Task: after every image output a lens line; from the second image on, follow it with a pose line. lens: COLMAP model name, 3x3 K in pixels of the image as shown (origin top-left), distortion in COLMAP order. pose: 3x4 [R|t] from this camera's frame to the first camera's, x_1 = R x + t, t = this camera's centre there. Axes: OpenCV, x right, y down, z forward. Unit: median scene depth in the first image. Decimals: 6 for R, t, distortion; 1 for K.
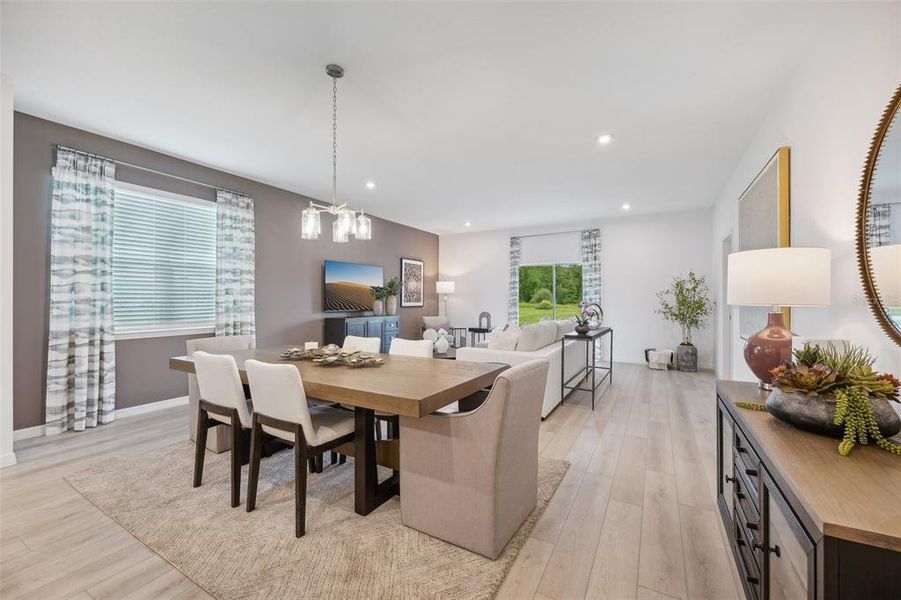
lens RADIAL K [[370.7, 0, 444.5], [0, 370.7, 297.7], [0, 0, 1]] dist [-0.001281, 0.000392]
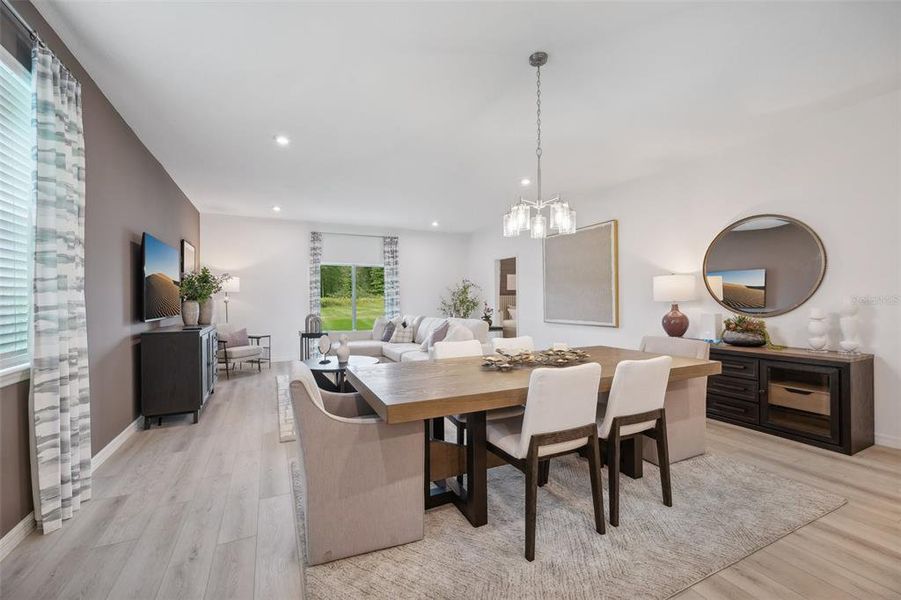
lens RADIAL K [[370.7, 0, 449.6], [0, 370.7, 301.8], [0, 0, 1]] dist [-0.001281, 0.000392]
pose [[0.564417, -0.007558, 0.825455, -0.675021], [0.001673, 0.999967, 0.008012, 0.003588], [-0.825488, -0.003141, 0.564411, 0.363396]]
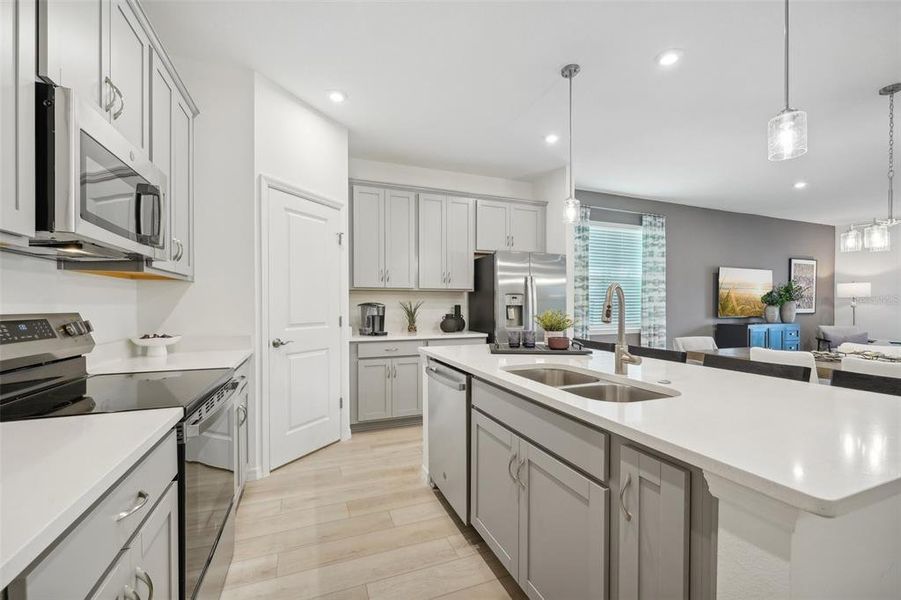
lens RADIAL K [[370.7, 0, 447.1], [0, 370.7, 306.0], [0, 0, 1]] dist [-0.001281, 0.000392]
pose [[0.781493, 0.002077, -0.623910, -0.345671], [0.004160, 0.999955, 0.008540, -0.007265], [0.623900, -0.009270, 0.781449, -0.334044]]
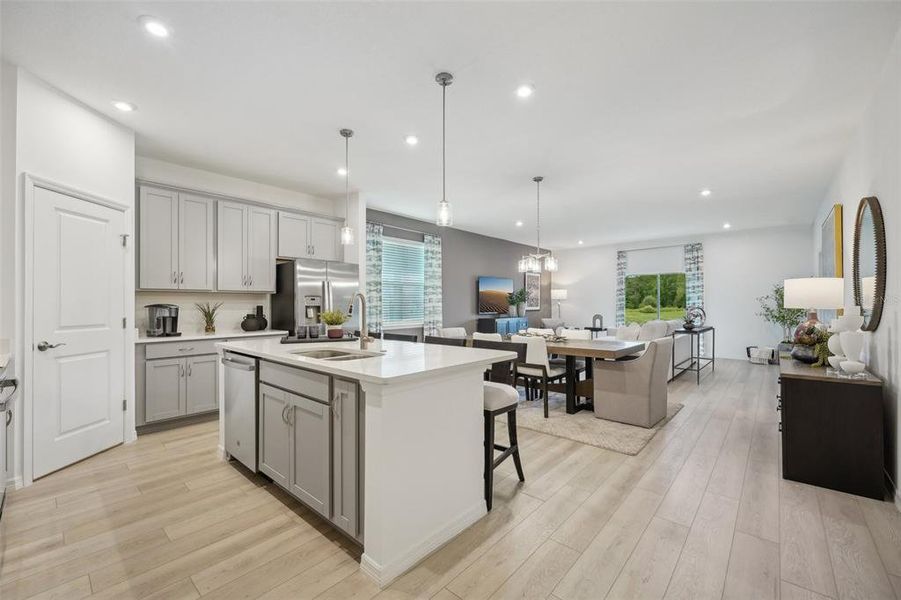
lens RADIAL K [[370.7, 0, 447.1], [0, 370.7, 300.2], [0, 0, 1]] dist [-0.001281, 0.000392]
pose [[0.979058, -0.006992, -0.203462, -0.202544], [0.006114, 0.999969, -0.004944, -0.008761], [0.203491, 0.003596, 0.979070, -0.472190]]
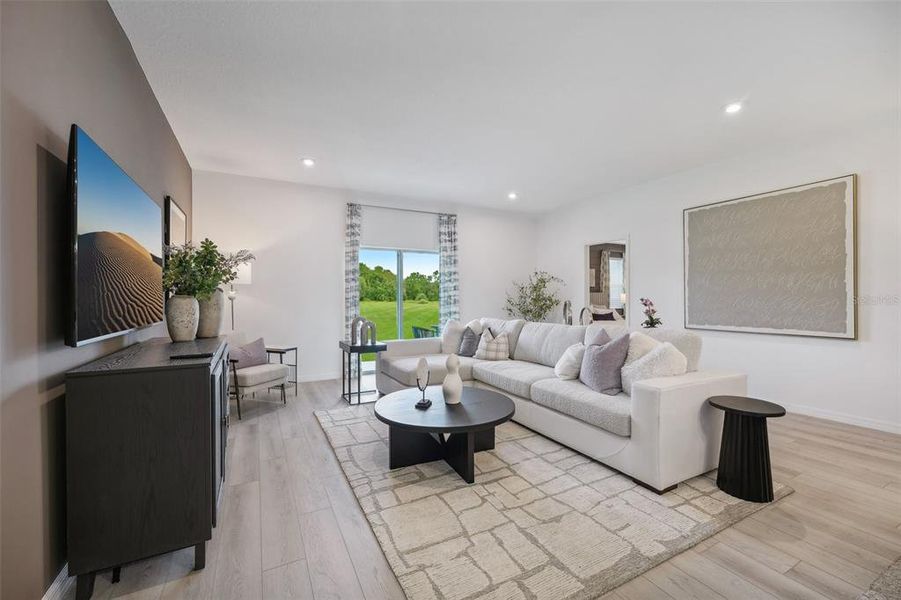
lens RADIAL K [[370.7, 0, 453.4], [0, 370.7, 301.5], [0, 0, 1]] dist [-0.001281, 0.000392]
pose [[0.532472, -0.009701, 0.846392, -0.501013], [-0.002198, 0.999915, 0.012844, 0.007754], [-0.846445, -0.008699, 0.532406, 0.857969]]
